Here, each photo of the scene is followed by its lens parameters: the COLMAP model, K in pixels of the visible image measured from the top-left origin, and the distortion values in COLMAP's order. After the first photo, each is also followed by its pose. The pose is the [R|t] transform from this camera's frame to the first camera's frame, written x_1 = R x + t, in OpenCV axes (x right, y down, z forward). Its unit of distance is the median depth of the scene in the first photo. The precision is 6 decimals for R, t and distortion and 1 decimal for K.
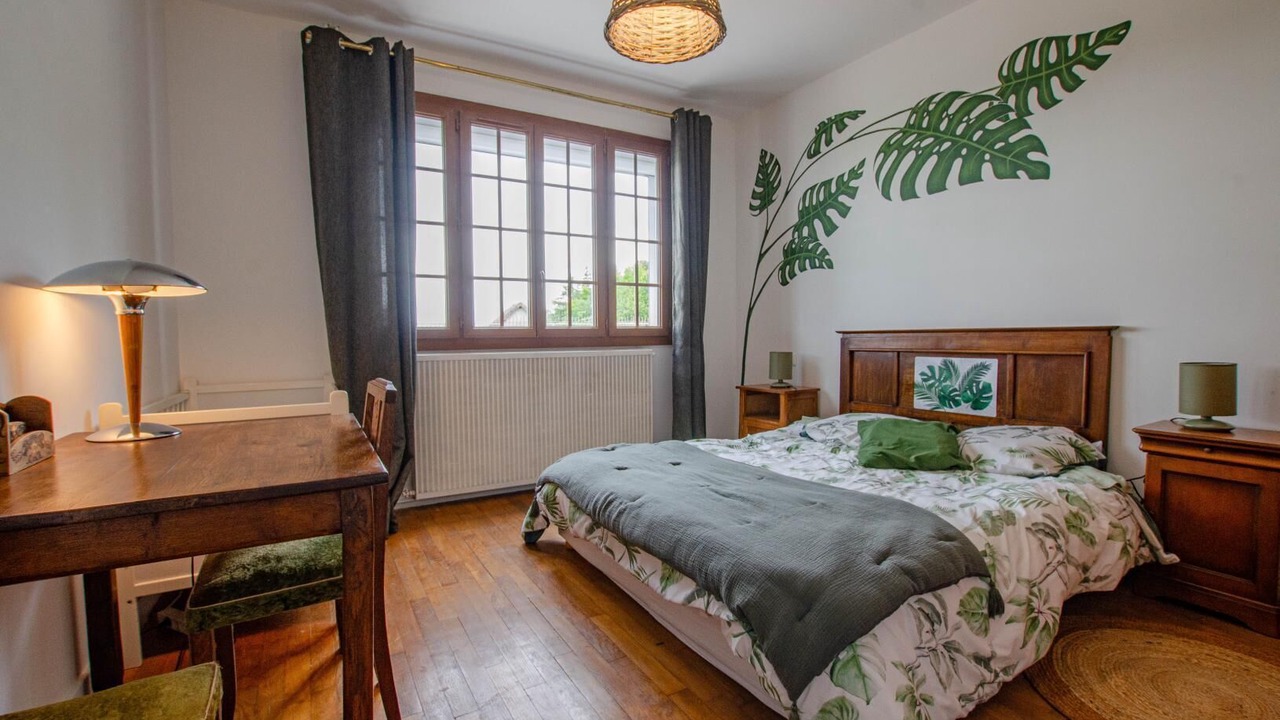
lens RADIAL K [[568.6, 0, 641.7], [0, 568.6, 364.8], [0, 0, 1]] dist [-0.019448, 0.000854]
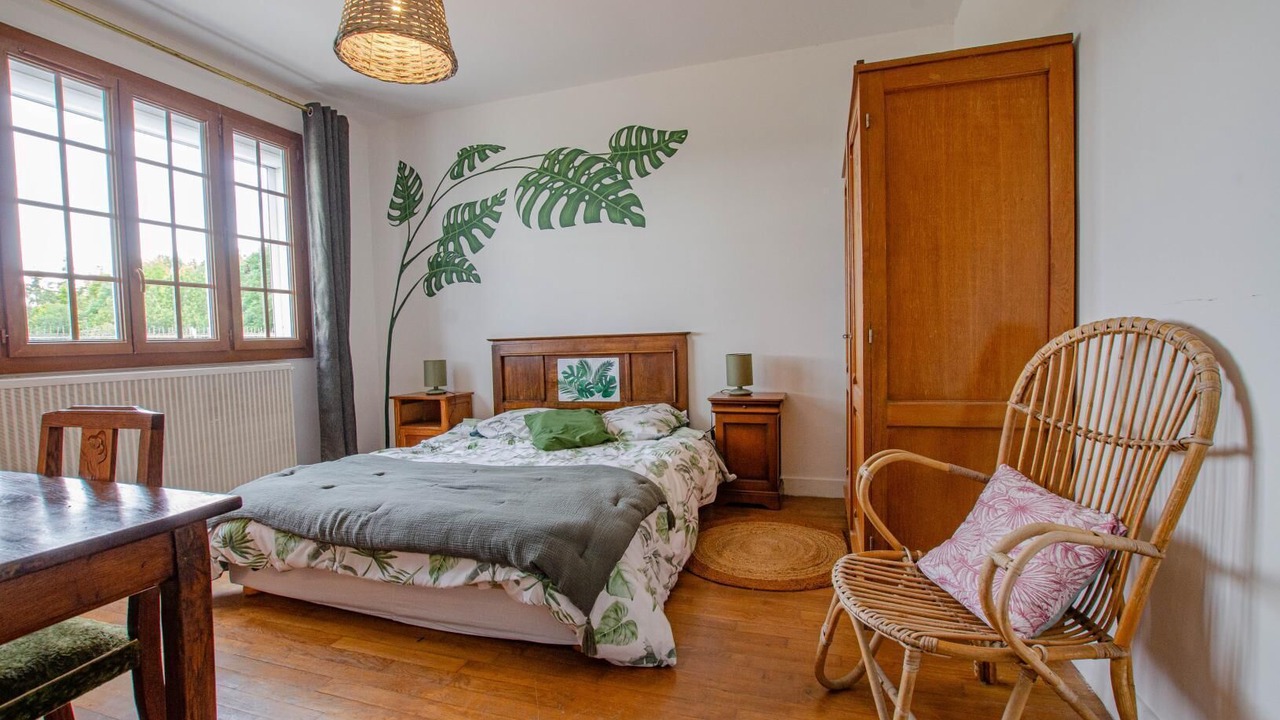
lens RADIAL K [[568.6, 0, 641.7], [0, 568.6, 364.8], [0, 0, 1]] dist [-0.019448, 0.000854]
pose [[0.752038, -0.044545, 0.657613, -0.205648], [0.055979, 0.998425, 0.003613, 0.004467], [-0.656739, 0.034095, 0.753347, -0.043951]]
